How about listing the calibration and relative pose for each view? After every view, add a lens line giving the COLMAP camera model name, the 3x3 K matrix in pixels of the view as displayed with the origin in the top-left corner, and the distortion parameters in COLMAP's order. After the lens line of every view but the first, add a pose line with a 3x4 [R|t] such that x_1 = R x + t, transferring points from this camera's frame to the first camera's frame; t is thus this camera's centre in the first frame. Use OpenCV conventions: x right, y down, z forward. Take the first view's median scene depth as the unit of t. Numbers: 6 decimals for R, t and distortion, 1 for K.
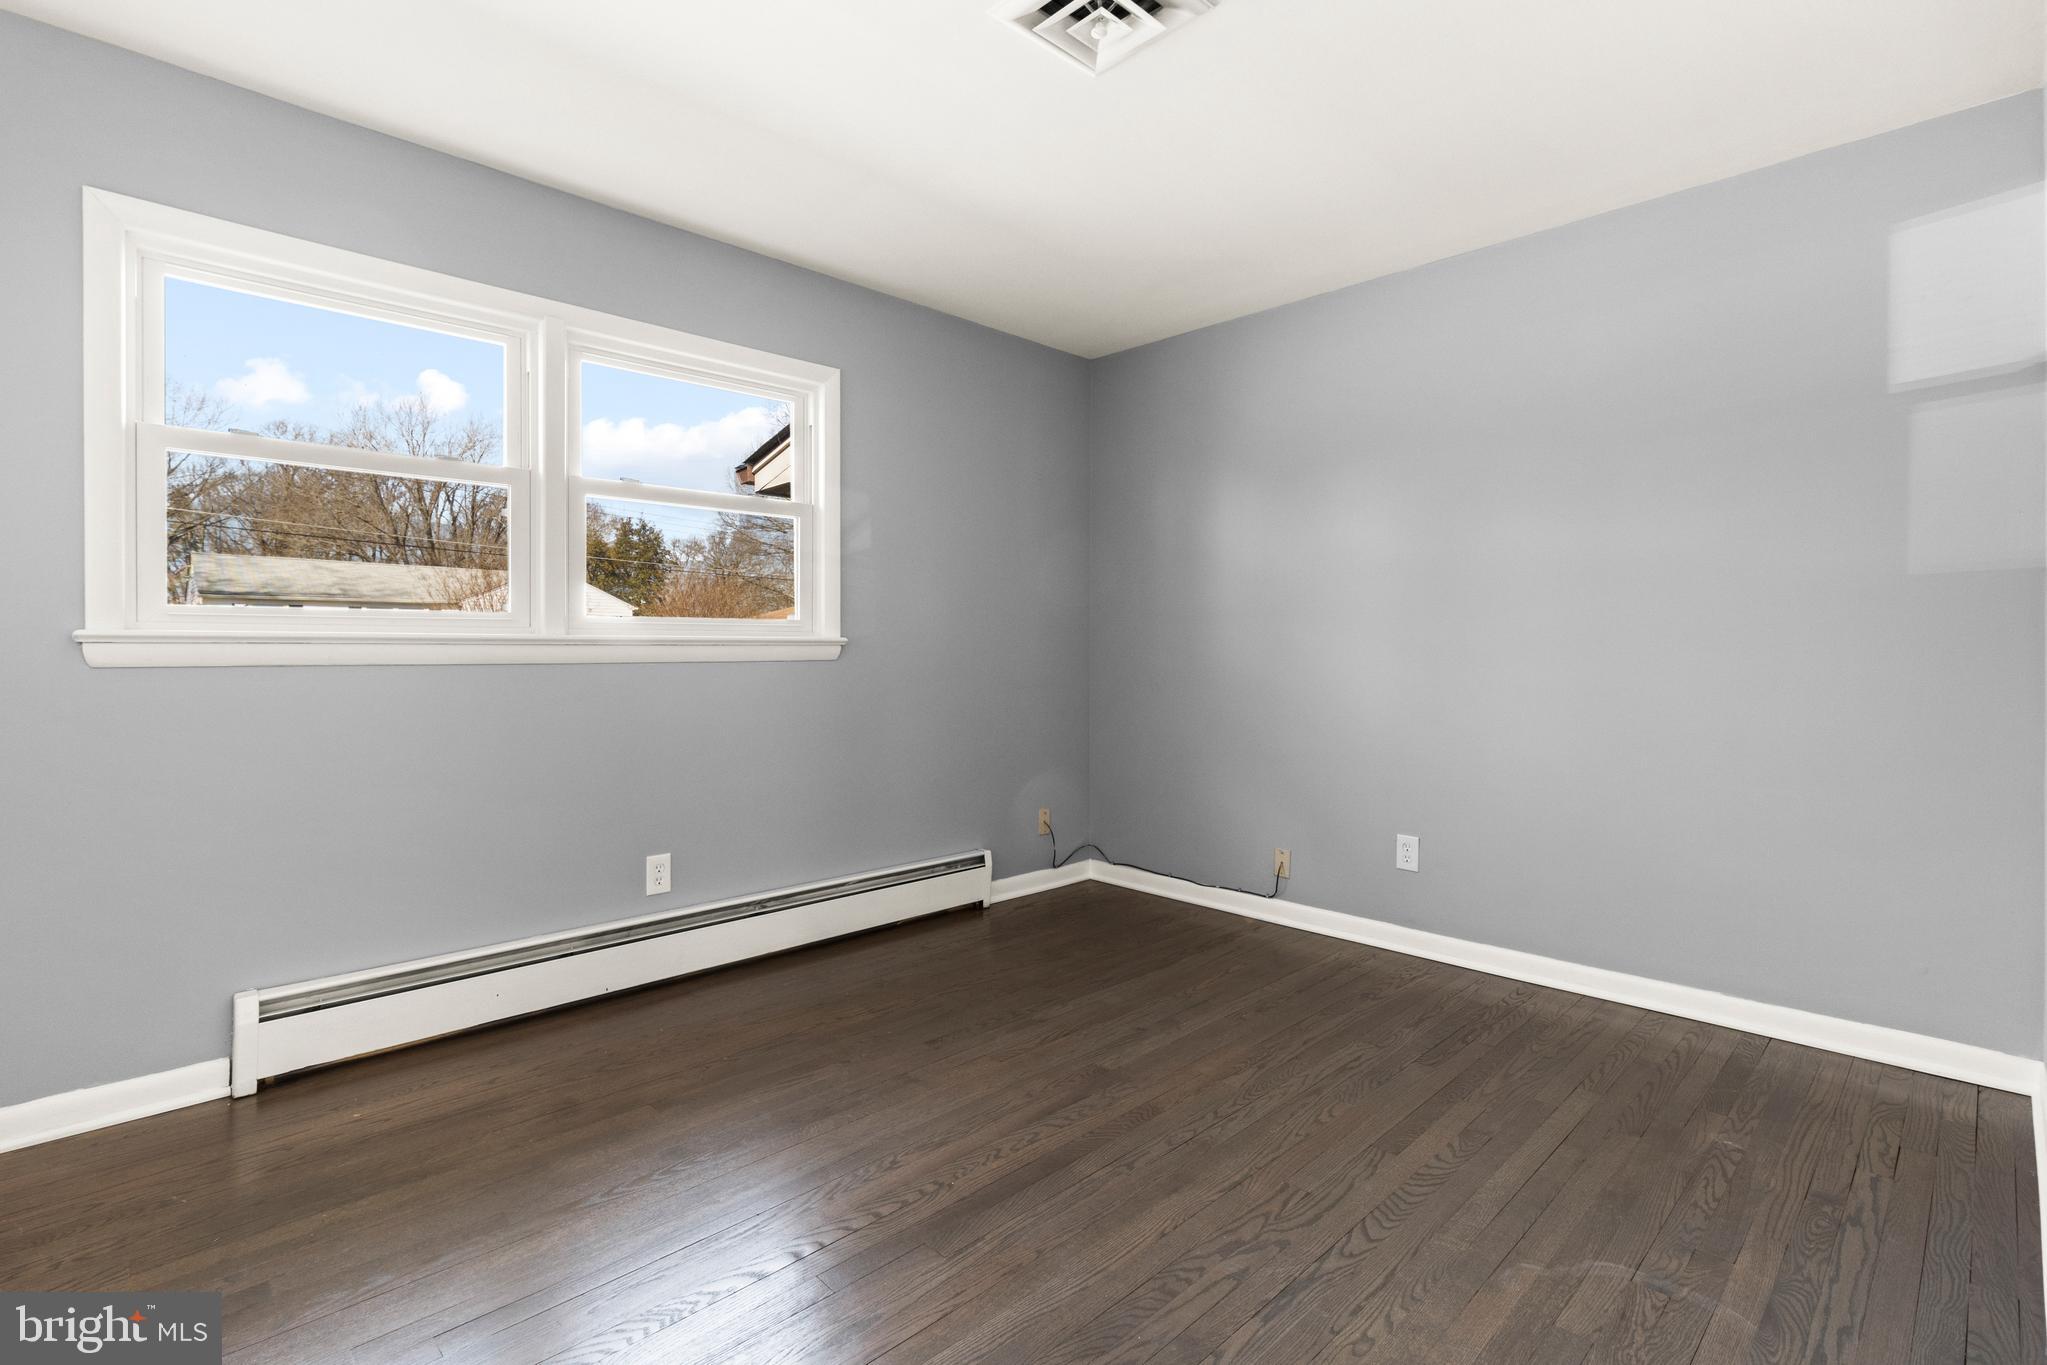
lens RADIAL K [[955.4, 0, 1014.1], [0, 955.4, 650.8], [0, 0, 1]] dist [0.000166, 0.000525]
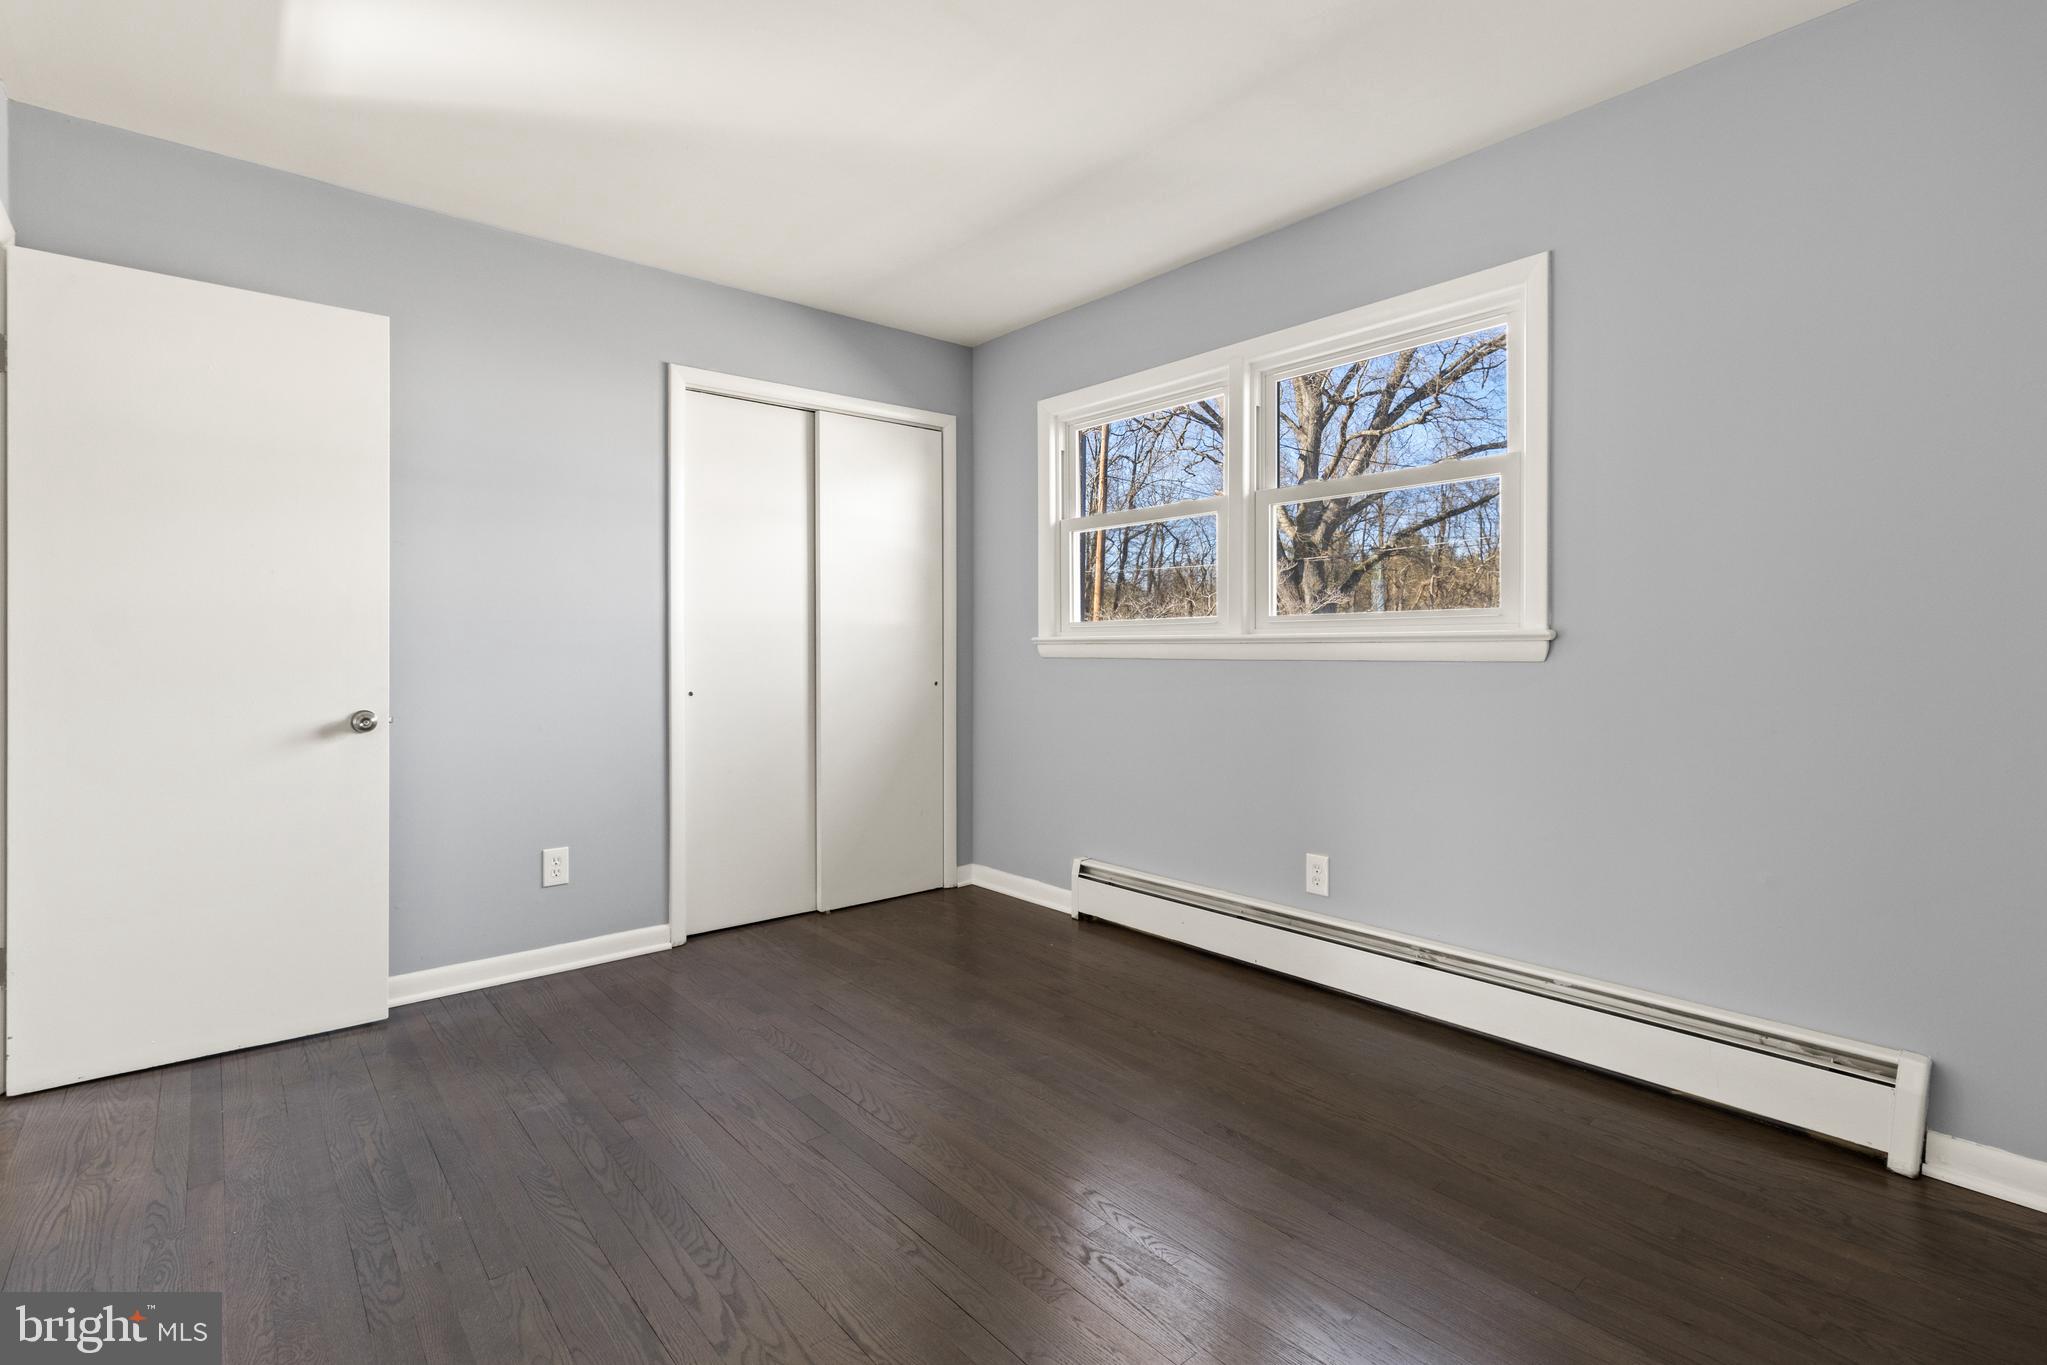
lens RADIAL K [[955.4, 0, 1014.1], [0, 955.4, 650.8], [0, 0, 1]] dist [0.000166, 0.000525]
pose [[-0.065936, 0.002475, -0.997821, 0.833522], [-0.000746, 0.999997, 0.002530, 0.000125], [0.997824, 0.000911, -0.065934, 0.988750]]
